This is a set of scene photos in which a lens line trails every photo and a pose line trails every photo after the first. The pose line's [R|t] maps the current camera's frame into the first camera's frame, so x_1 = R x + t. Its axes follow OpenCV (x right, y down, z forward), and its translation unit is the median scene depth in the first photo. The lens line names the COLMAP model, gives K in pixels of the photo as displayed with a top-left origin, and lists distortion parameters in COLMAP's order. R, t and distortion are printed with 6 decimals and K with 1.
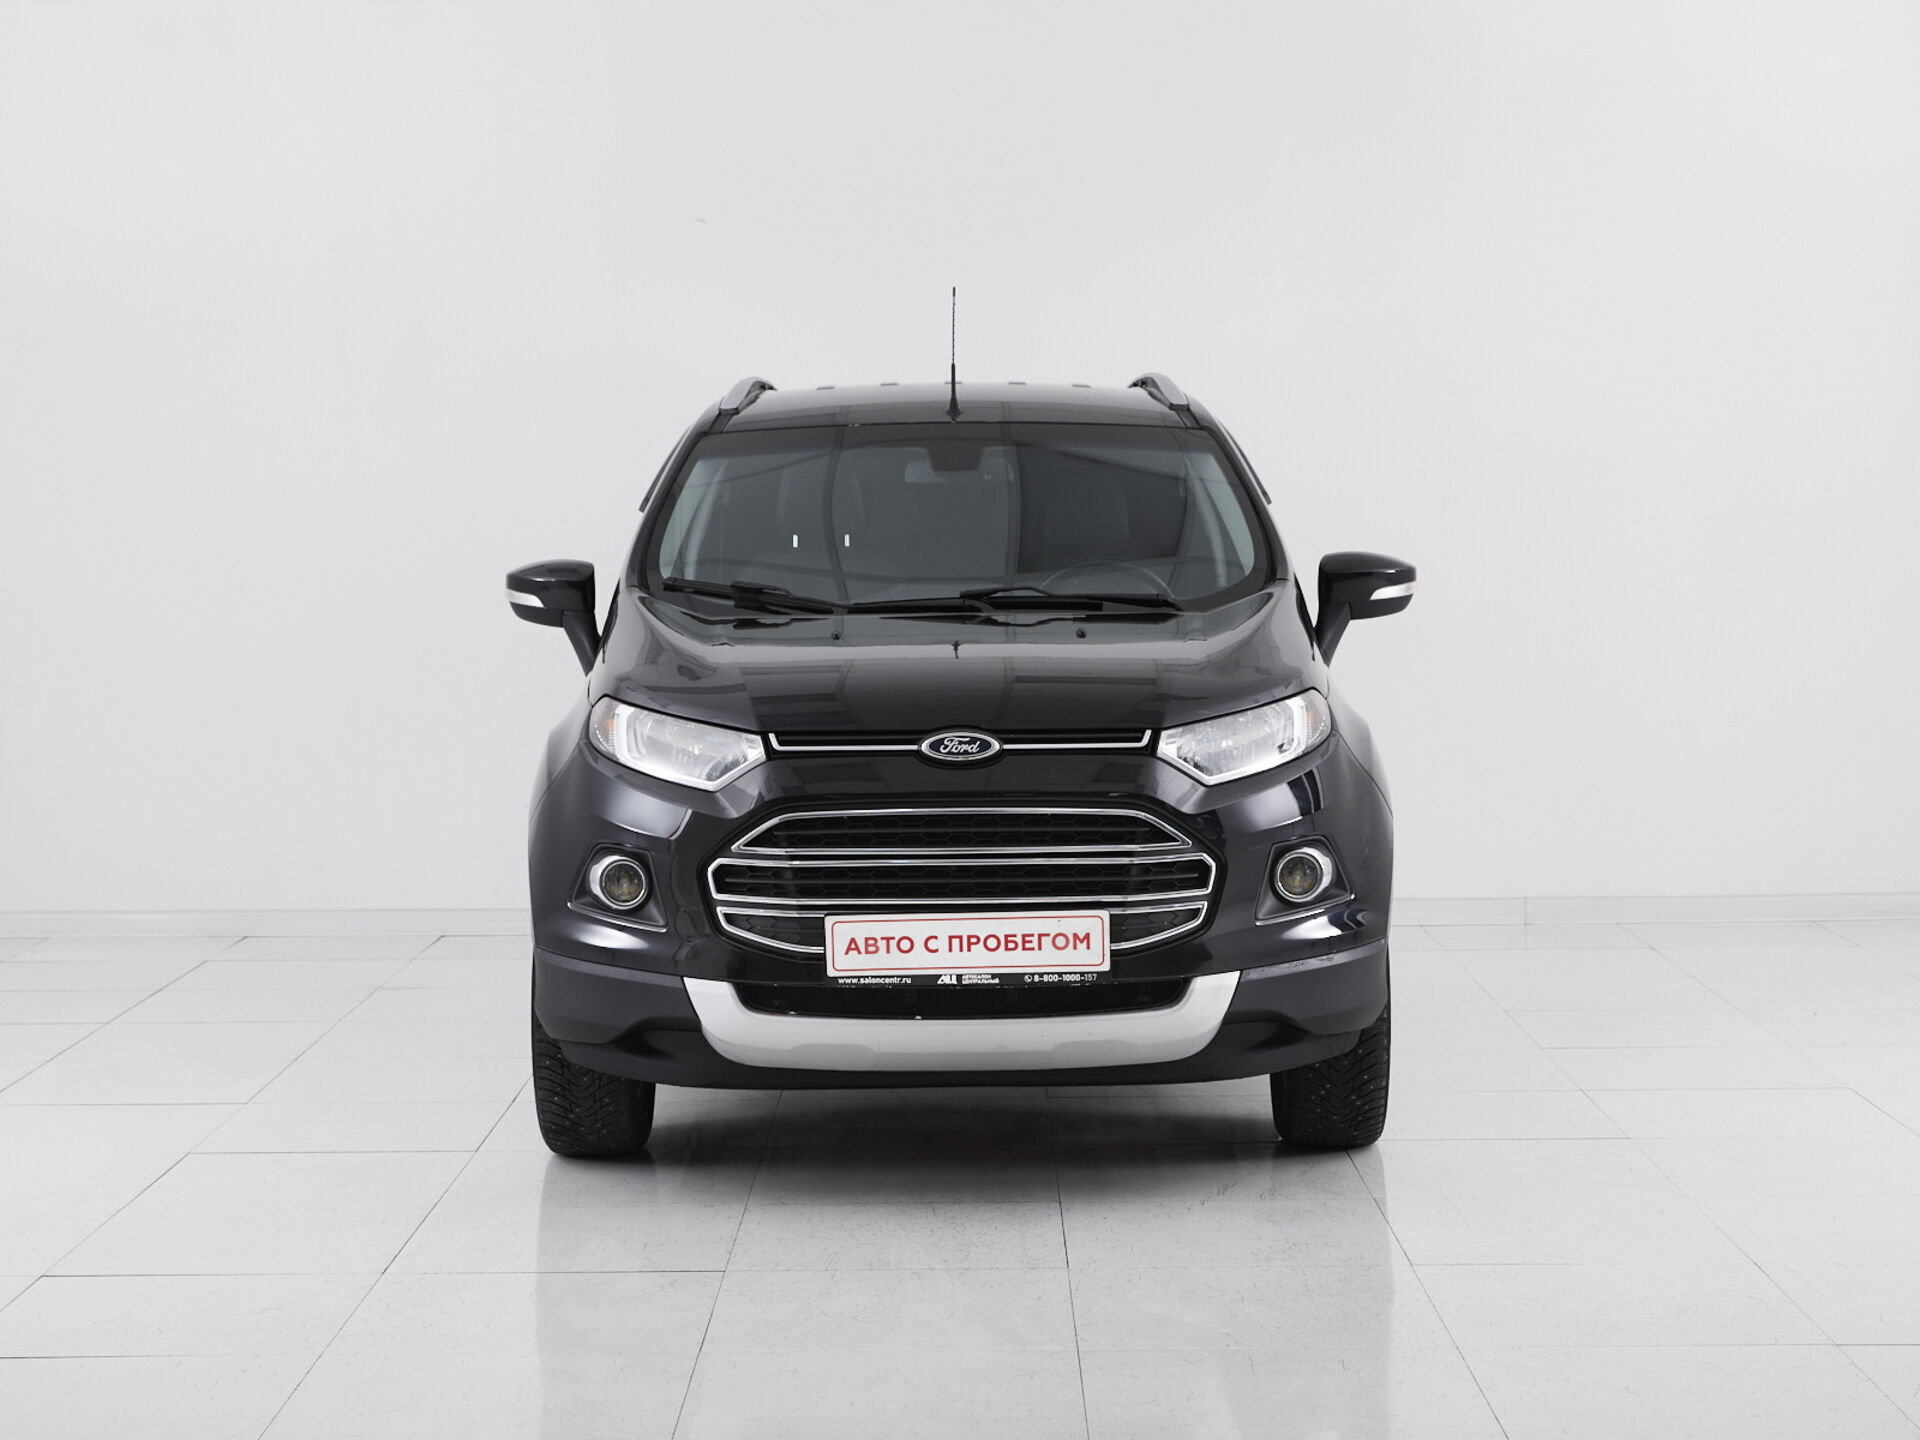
lens RADIAL K [[3558.3, 0, 960.0], [0, 3558.3, 720.0], [0, 0, 1]] dist [-0.025599, 0.013322]
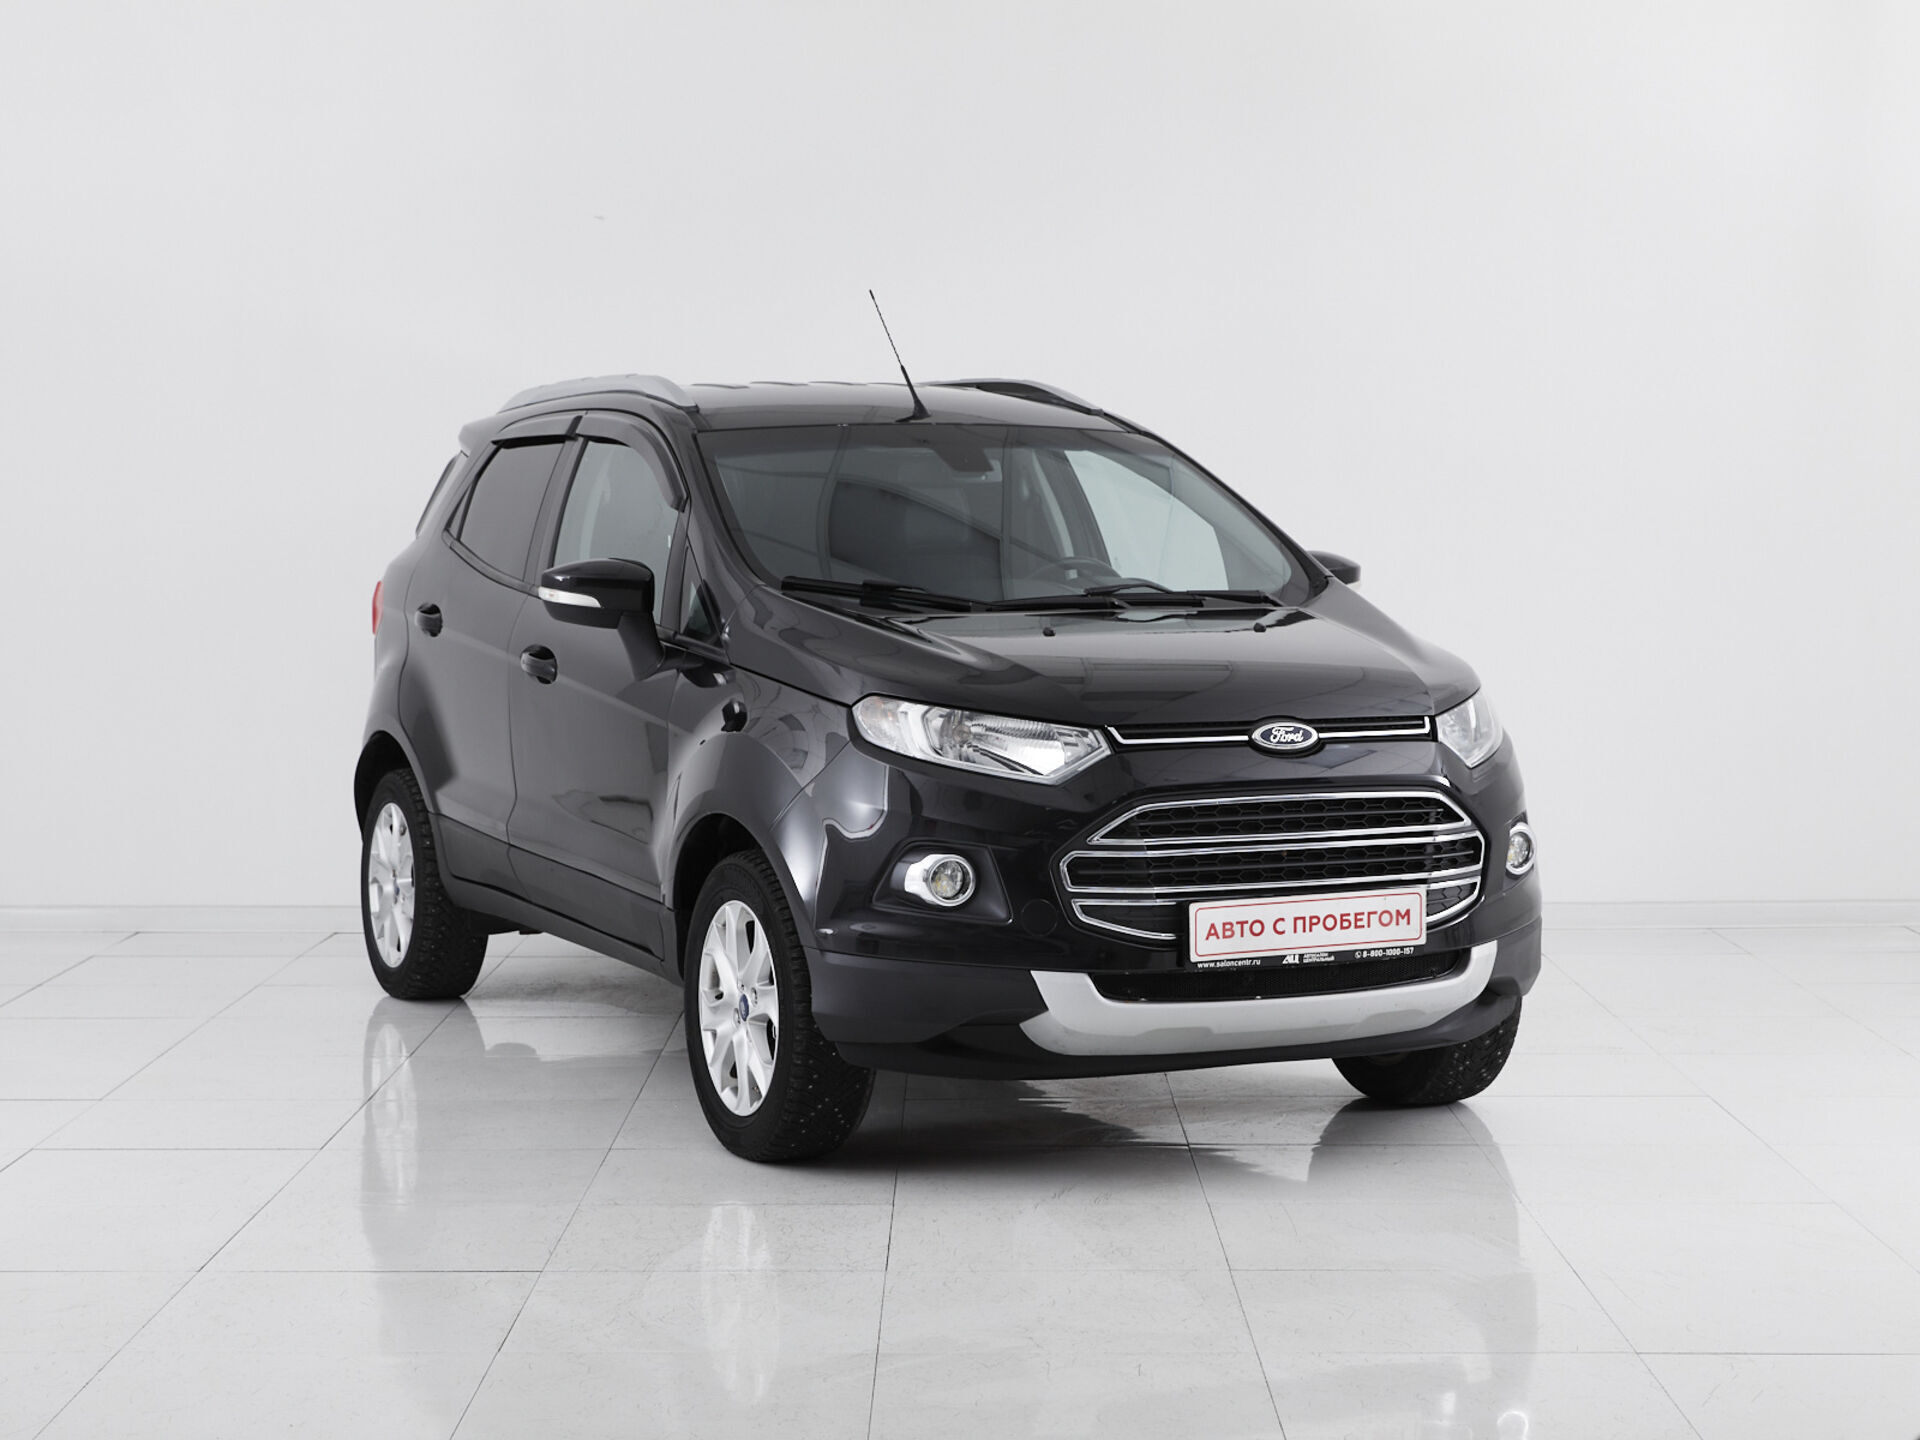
lens RADIAL K [[3558.3, 0, 960.0], [0, 3558.3, 720.0], [0, 0, 1]] dist [-0.025599, 0.013322]
pose [[0.909233, -0.018783, 0.415863, -0.523257], [0.019396, 0.999808, 0.002751, -0.002005], [-0.415835, 0.005564, 0.909423, 0.091240]]
